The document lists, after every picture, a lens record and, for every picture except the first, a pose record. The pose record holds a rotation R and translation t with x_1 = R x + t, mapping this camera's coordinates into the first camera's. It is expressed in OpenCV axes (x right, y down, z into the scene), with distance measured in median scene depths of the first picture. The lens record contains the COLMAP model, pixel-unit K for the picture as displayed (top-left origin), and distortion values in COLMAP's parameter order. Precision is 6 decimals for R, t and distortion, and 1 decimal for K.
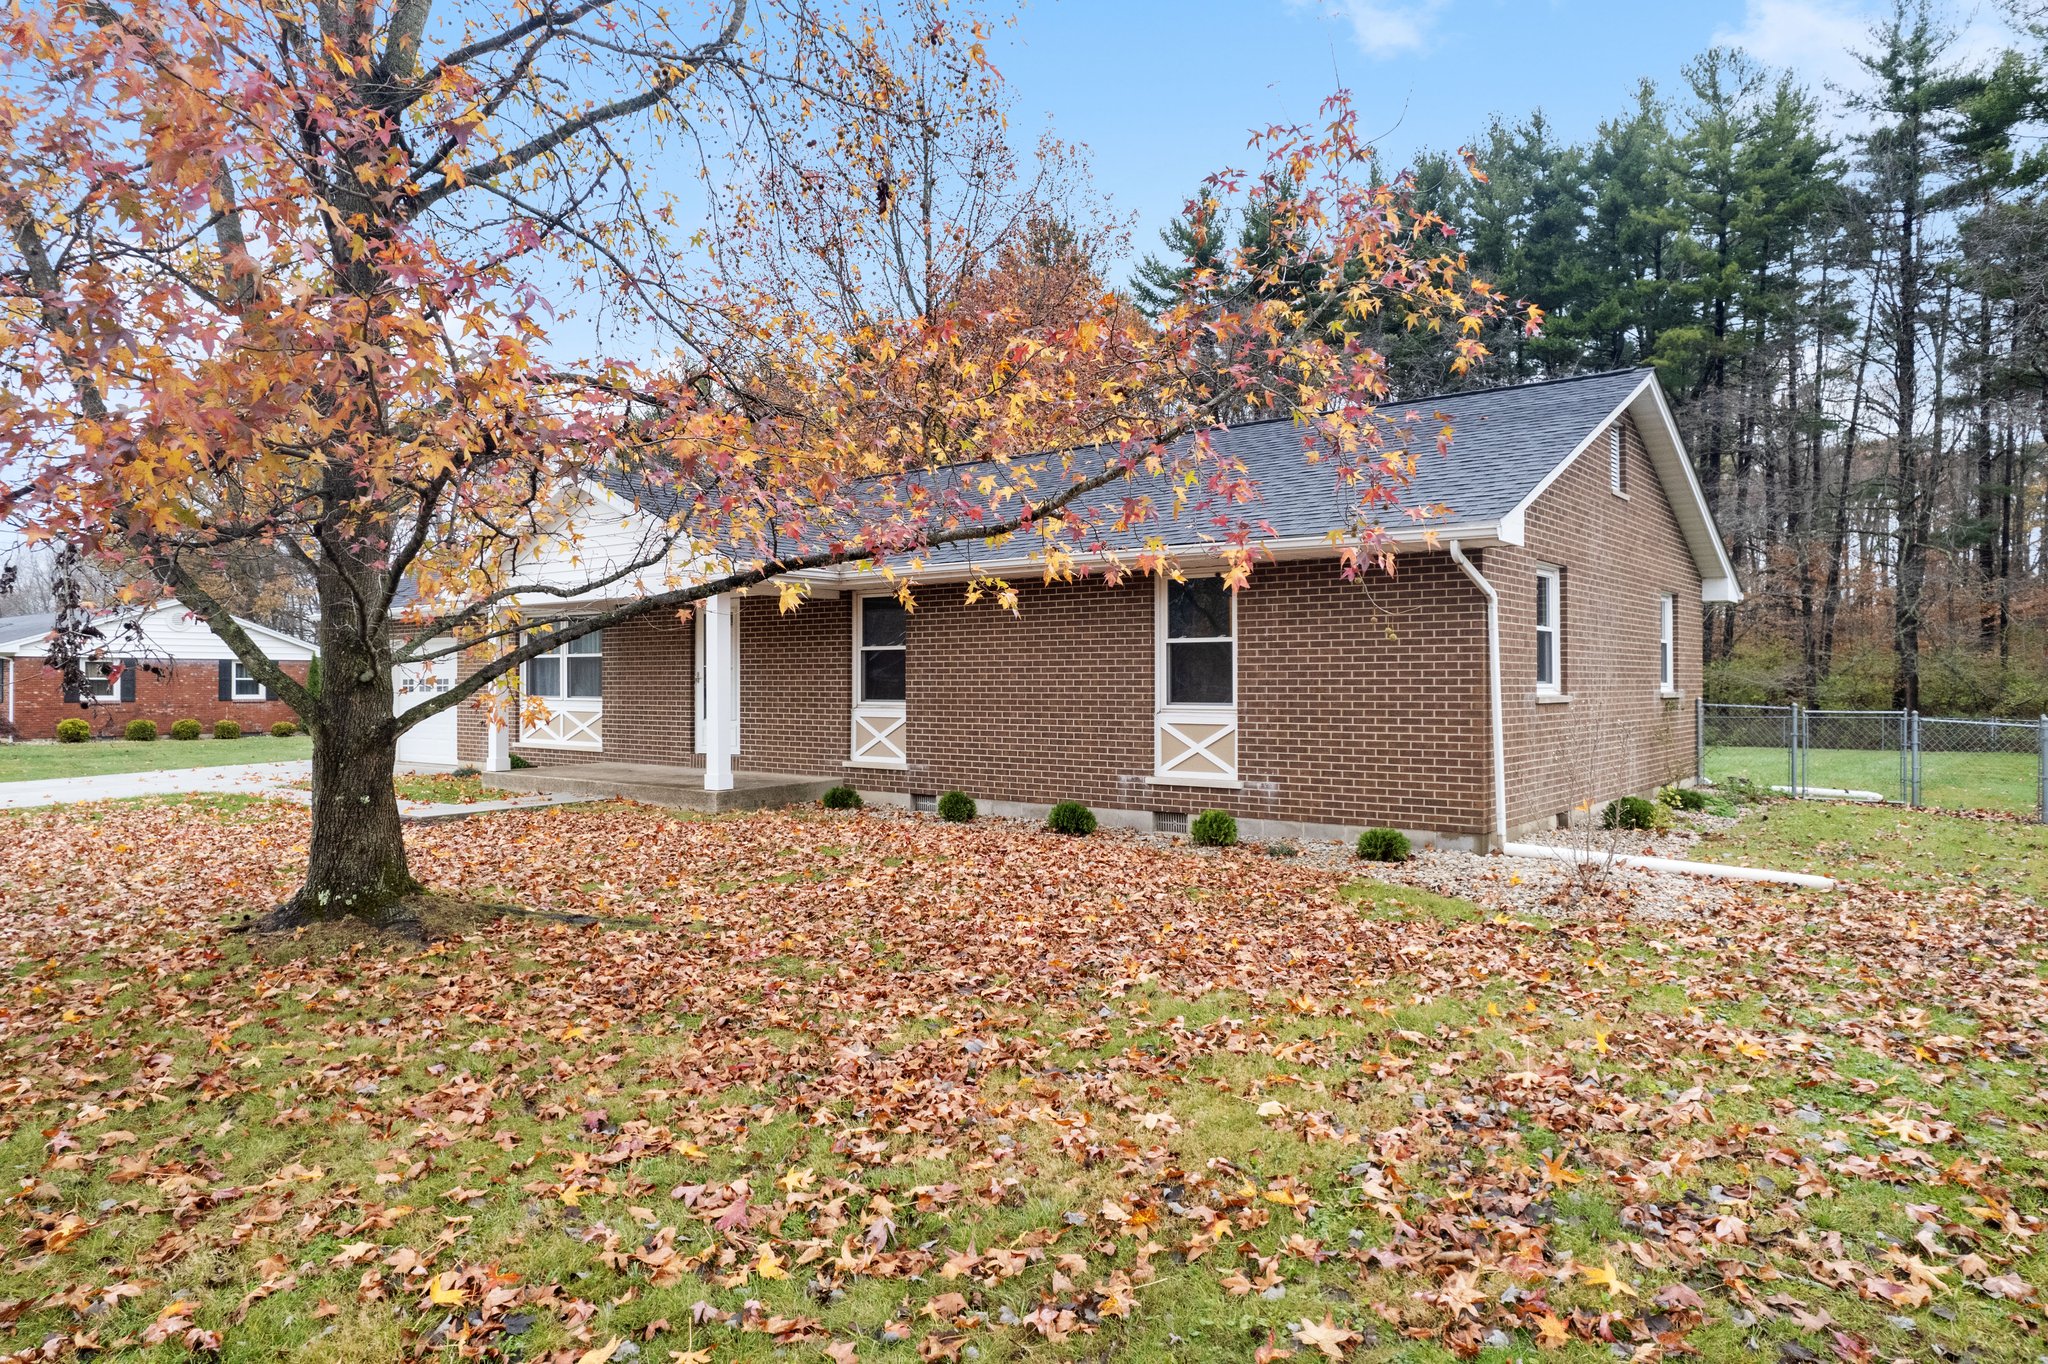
lens RADIAL K [[1270.6, 0, 1014.4], [0, 1270.6, 679.7], [0, 0, 1]] dist [-0.015851, 0.022969]
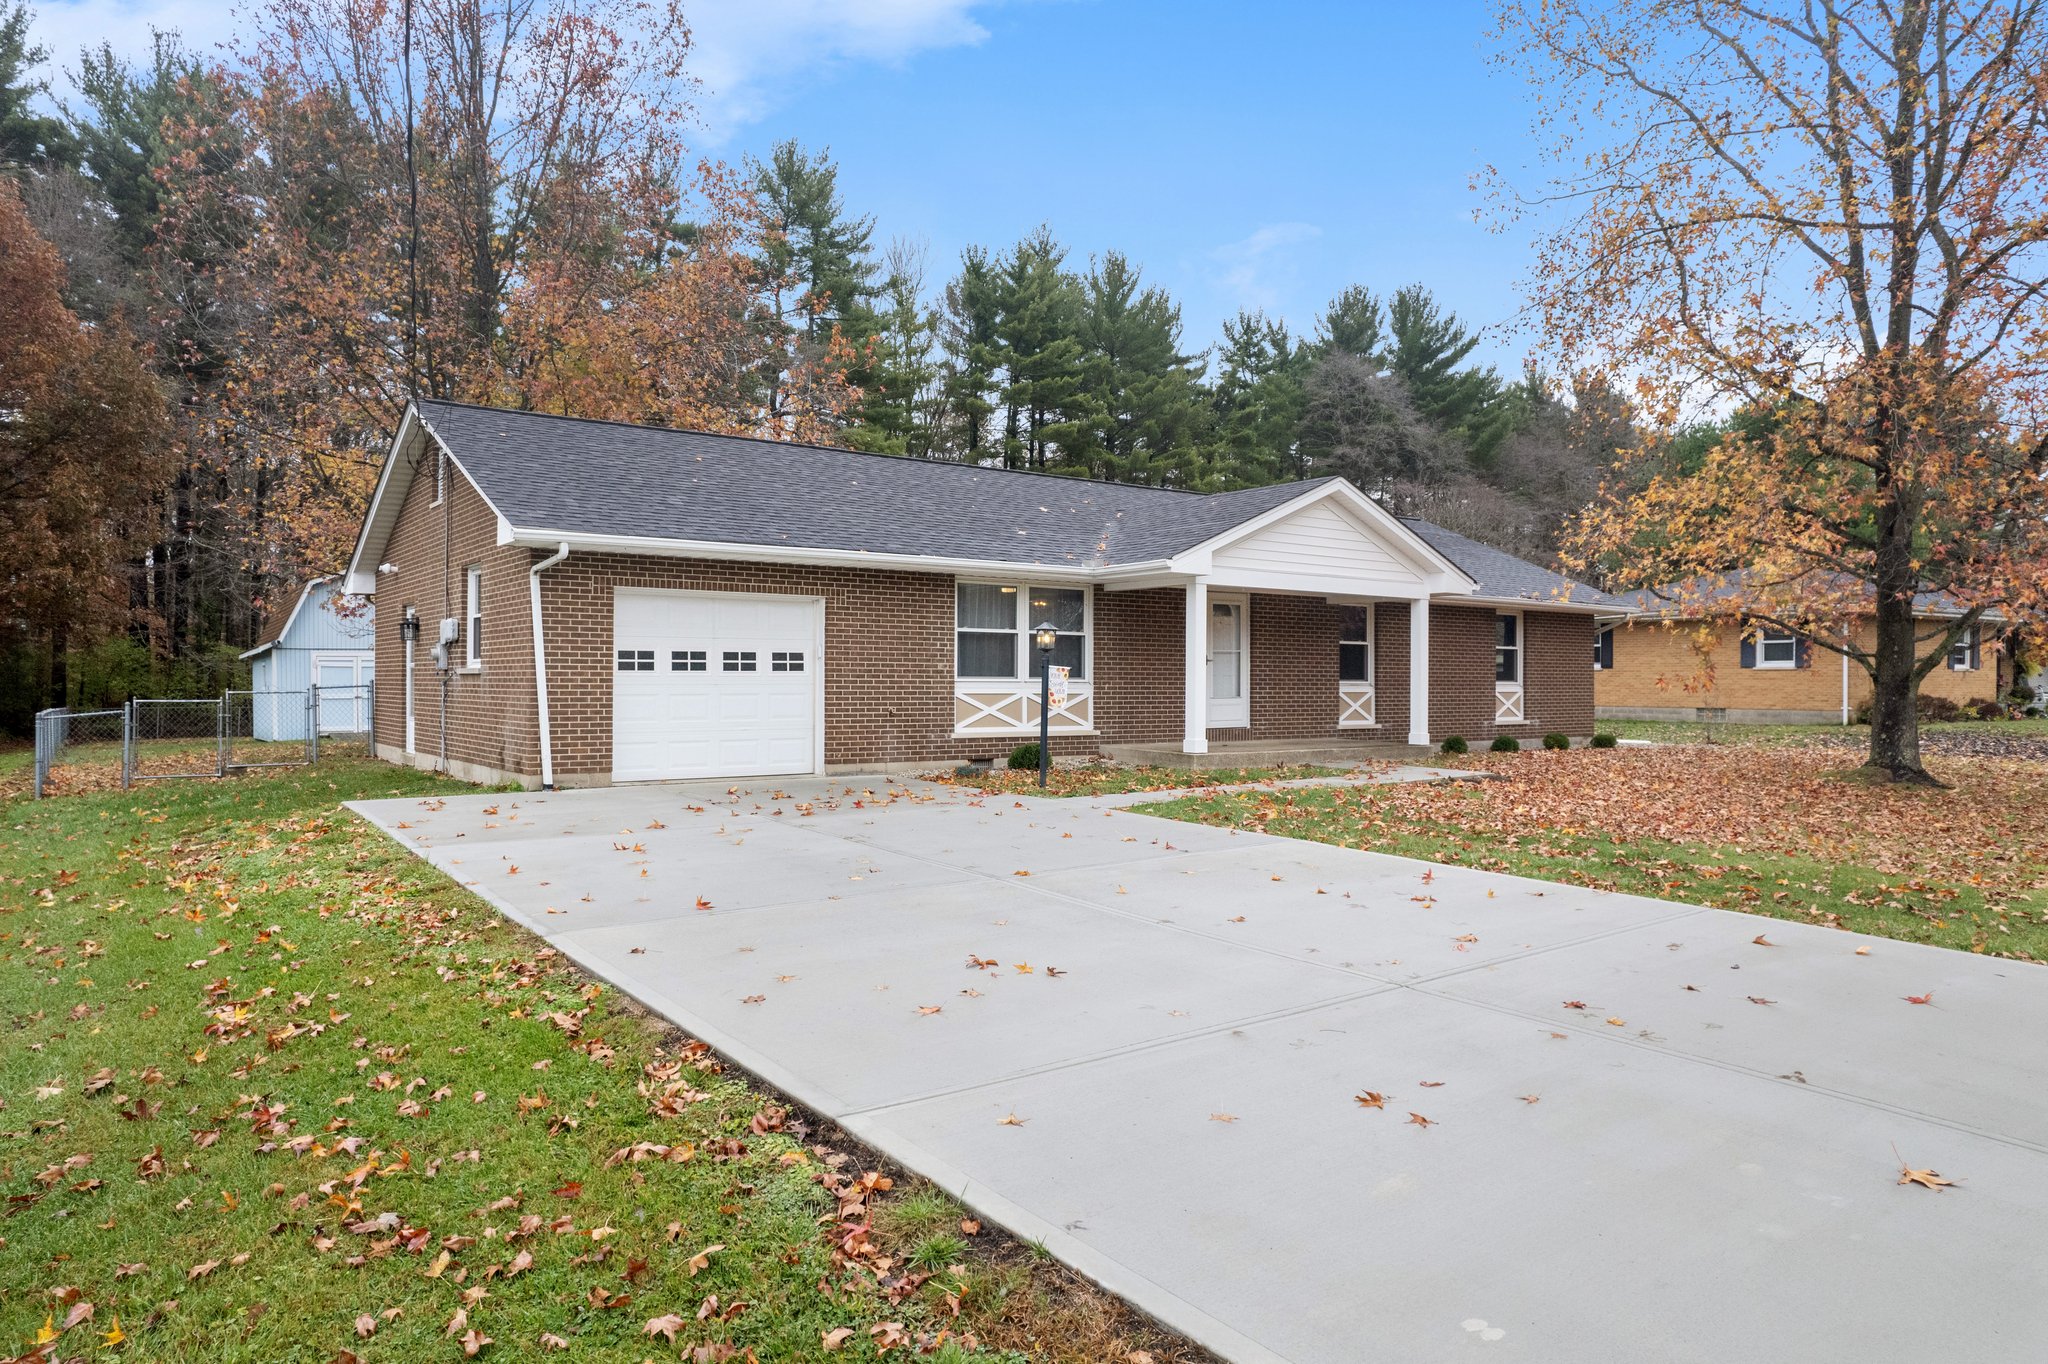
lens RADIAL K [[1270.6, 0, 1020.1], [0, 1270.6, 685.6], [0, 0, 1]] dist [-0.015851, 0.022969]
pose [[0.277594, -0.003184, 0.960693, -0.733678], [-0.010376, 0.999926, 0.006312, 0.008223], [-0.960642, -0.011720, 0.277540, 0.461117]]
